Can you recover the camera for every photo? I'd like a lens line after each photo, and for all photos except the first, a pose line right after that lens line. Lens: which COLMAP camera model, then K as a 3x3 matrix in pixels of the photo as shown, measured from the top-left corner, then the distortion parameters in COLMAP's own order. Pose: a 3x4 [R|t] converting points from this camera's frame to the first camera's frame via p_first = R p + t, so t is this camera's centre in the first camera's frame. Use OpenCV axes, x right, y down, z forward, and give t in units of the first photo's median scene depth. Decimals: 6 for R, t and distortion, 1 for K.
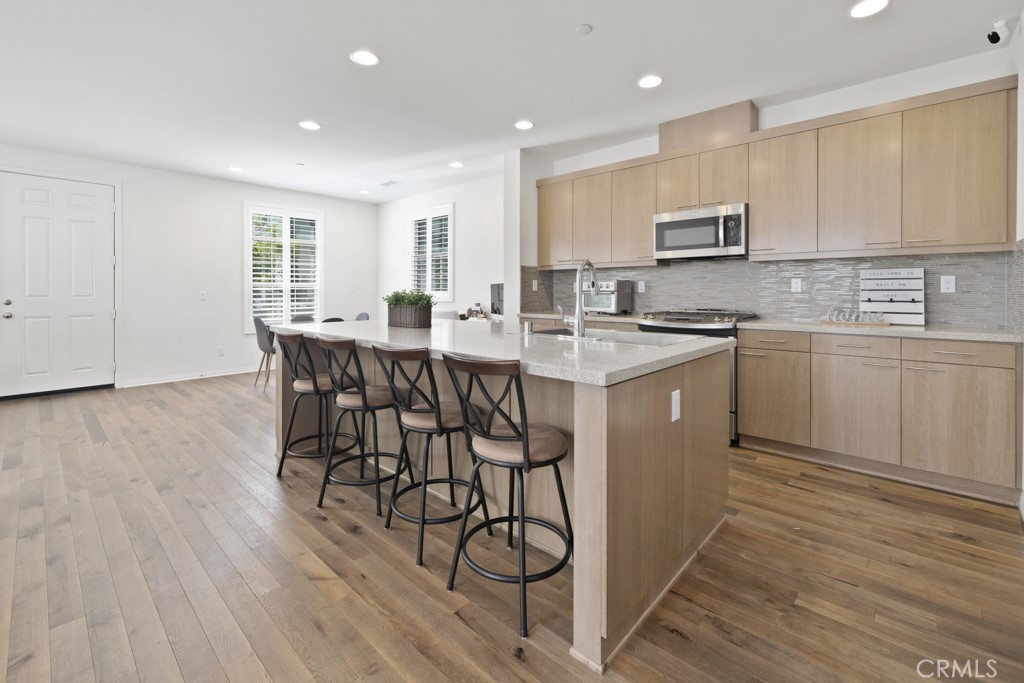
lens RADIAL K [[439.0, 0, 511.2], [0, 439.0, 292.8], [0, 0, 1]] dist [-0.001669, 0.000042]
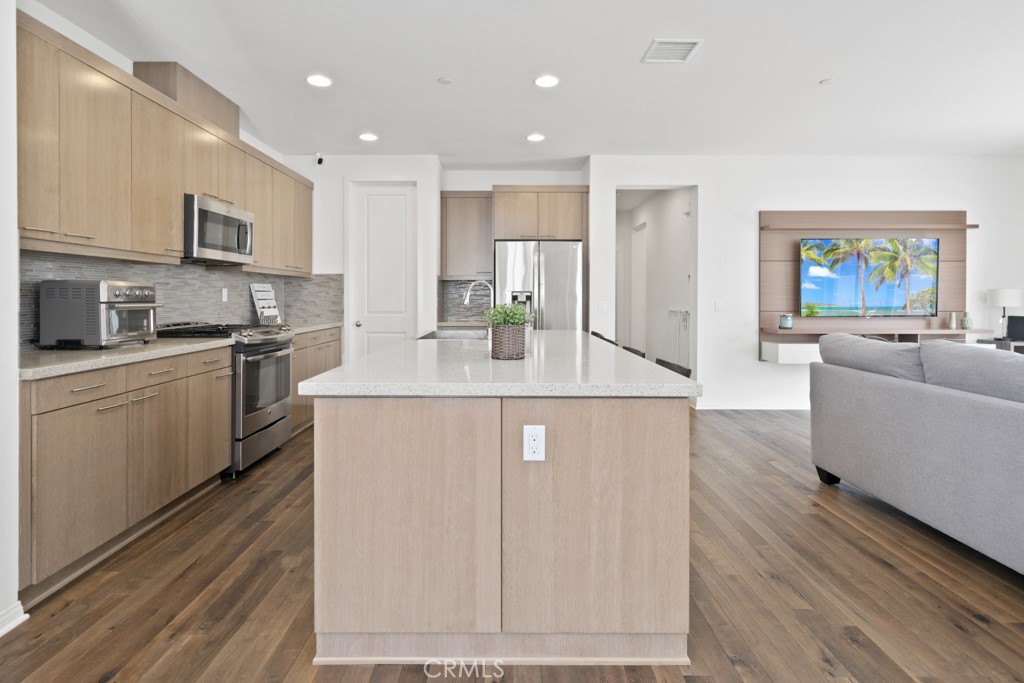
lens RADIAL K [[507.8, 0, 510.5], [0, 507.8, 301.7], [0, 0, 1]] dist [0.001810, 0.000536]
pose [[-0.681615, -0.009594, 0.731648, -0.797177], [-0.002218, 0.999937, 0.011045, -0.017992], [-0.731707, 0.005906, -0.681593, 1.495184]]
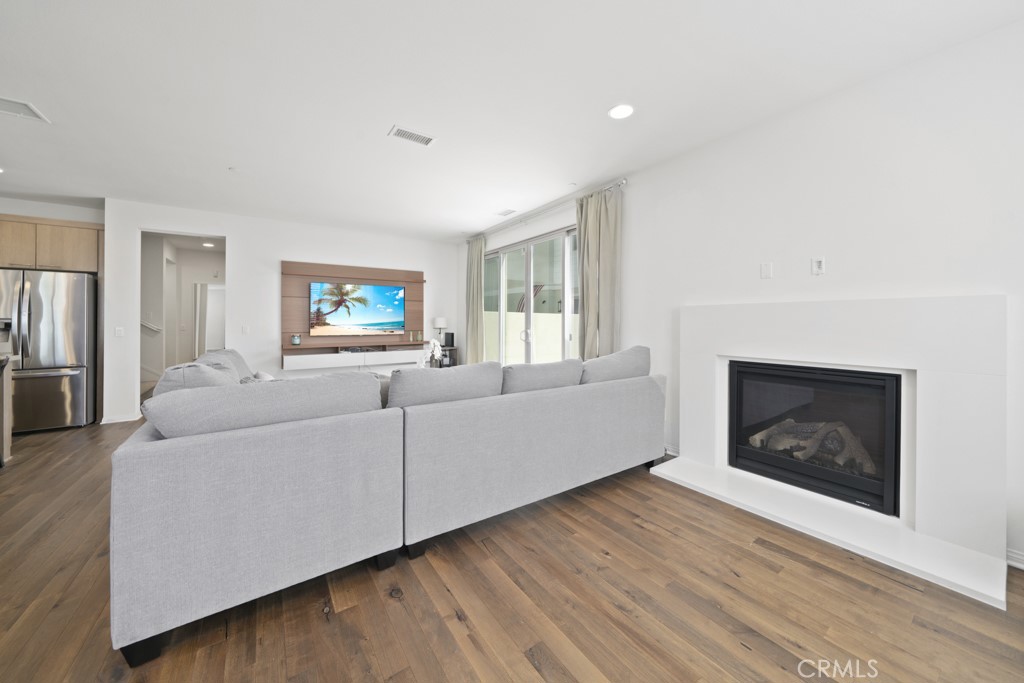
lens RADIAL K [[350.0, 0, 493.4], [0, 350.0, 326.3], [0, 0, 1]] dist [-0.000521, -0.000015]
pose [[-0.968215, 0.002998, 0.250102, -1.496604], [0.005084, 0.999957, 0.007697, -0.008058], [-0.250068, 0.008724, -0.968189, 1.041847]]
